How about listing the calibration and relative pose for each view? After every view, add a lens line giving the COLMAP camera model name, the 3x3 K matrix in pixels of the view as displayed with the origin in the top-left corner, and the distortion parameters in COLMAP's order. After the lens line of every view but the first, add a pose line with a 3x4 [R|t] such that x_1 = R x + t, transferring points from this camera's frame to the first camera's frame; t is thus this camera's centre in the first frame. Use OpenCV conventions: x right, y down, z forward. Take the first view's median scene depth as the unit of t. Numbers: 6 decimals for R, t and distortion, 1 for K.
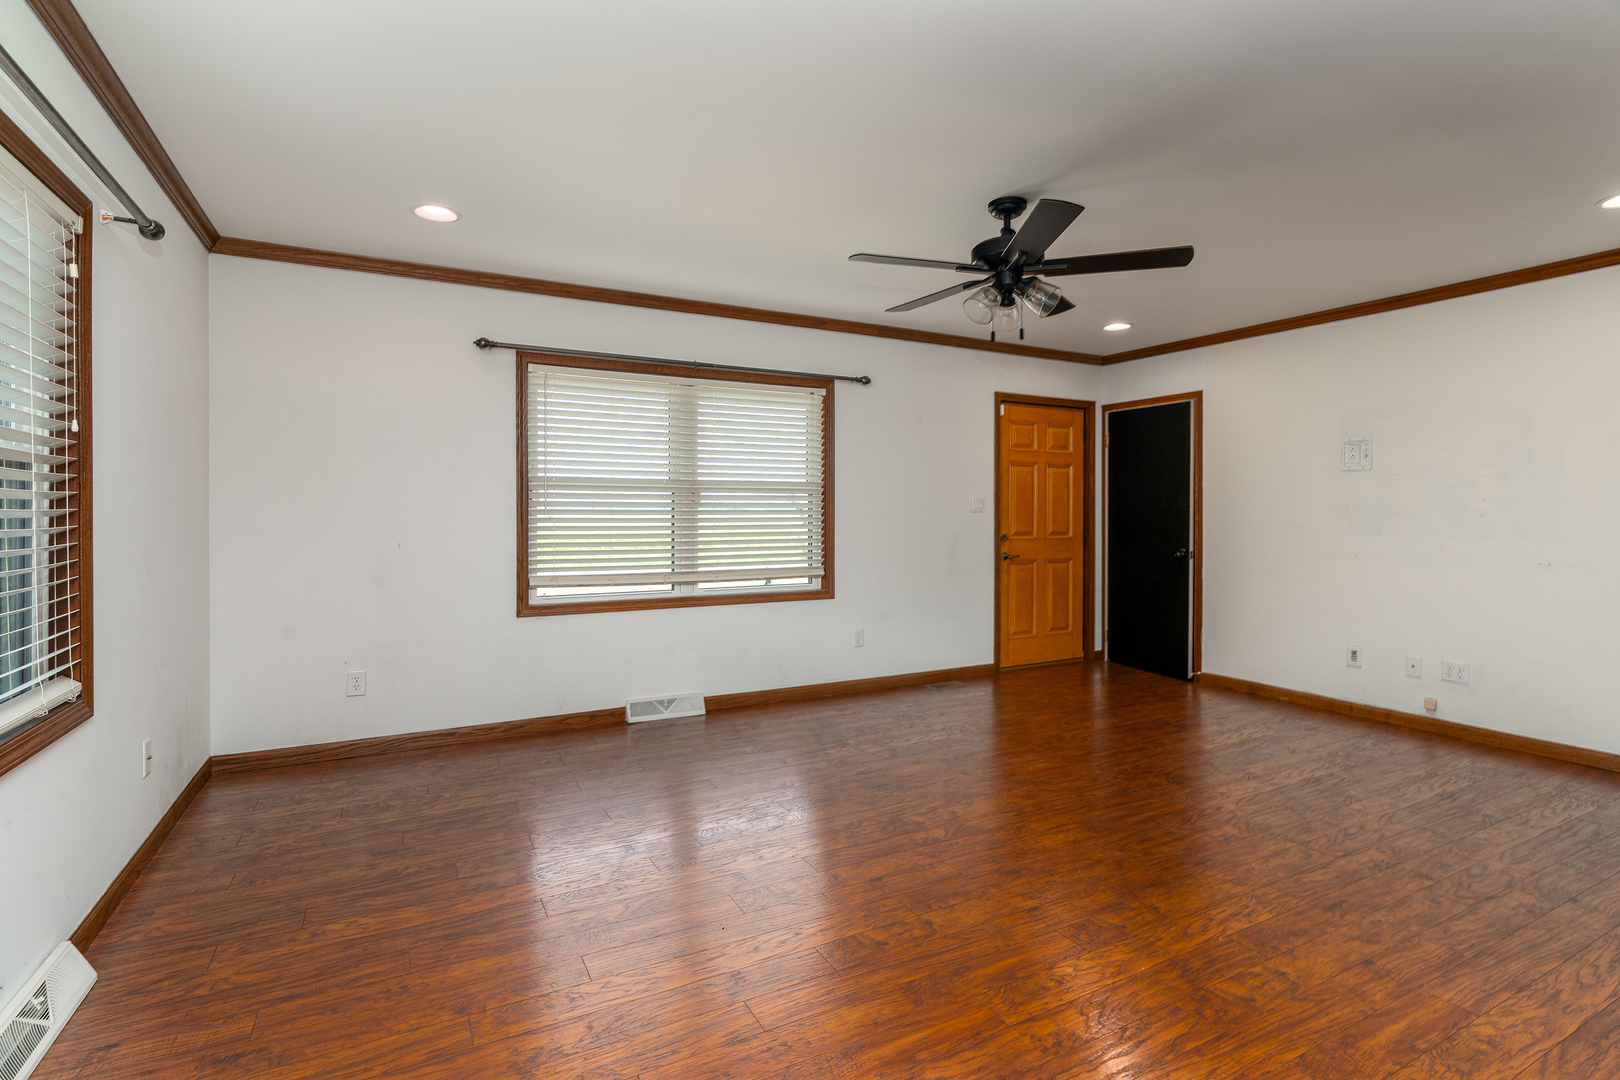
lens RADIAL K [[757.9, 0, 811.1], [0, 757.9, 495.7], [0, 0, 1]] dist [-0.013386, 0.003758]
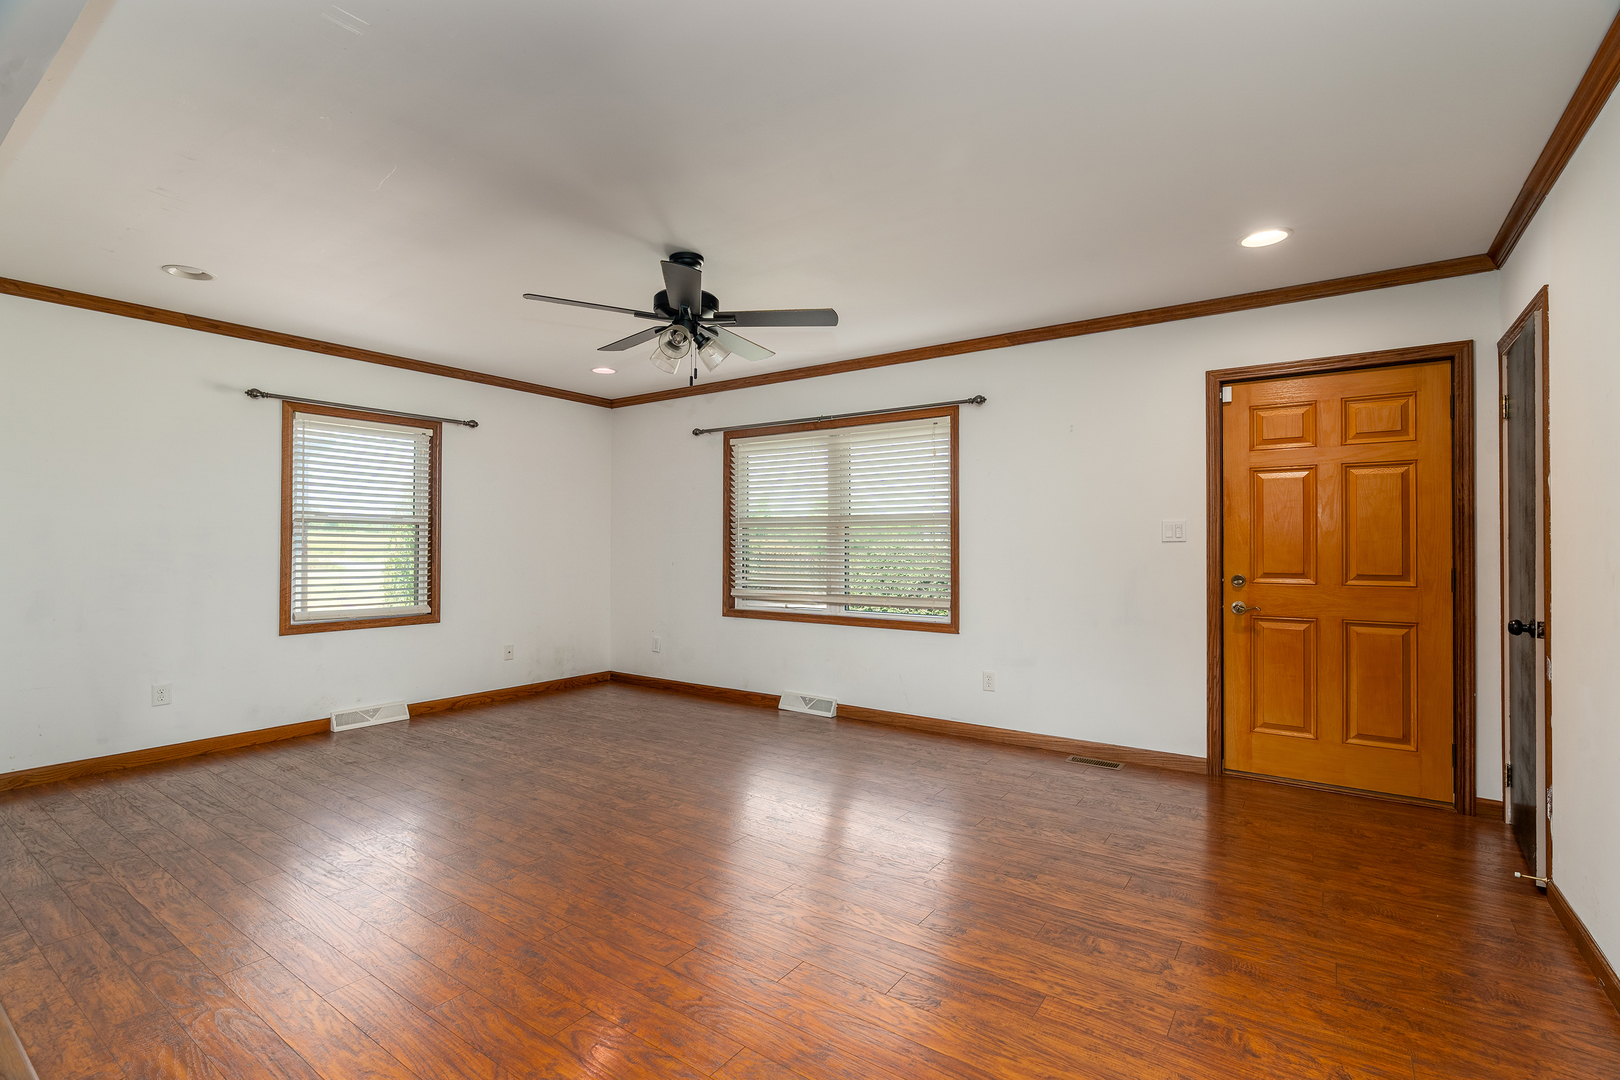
lens RADIAL K [[757.9, 0, 822.6], [0, 757.9, 534.4], [0, 0, 1]] dist [-0.013386, 0.003758]
pose [[0.454530, -0.010659, -0.890668, 0.863913], [0.020257, 0.999793, -0.001627, 0.008978], [0.890501, -0.017302, 0.454652, 0.448731]]
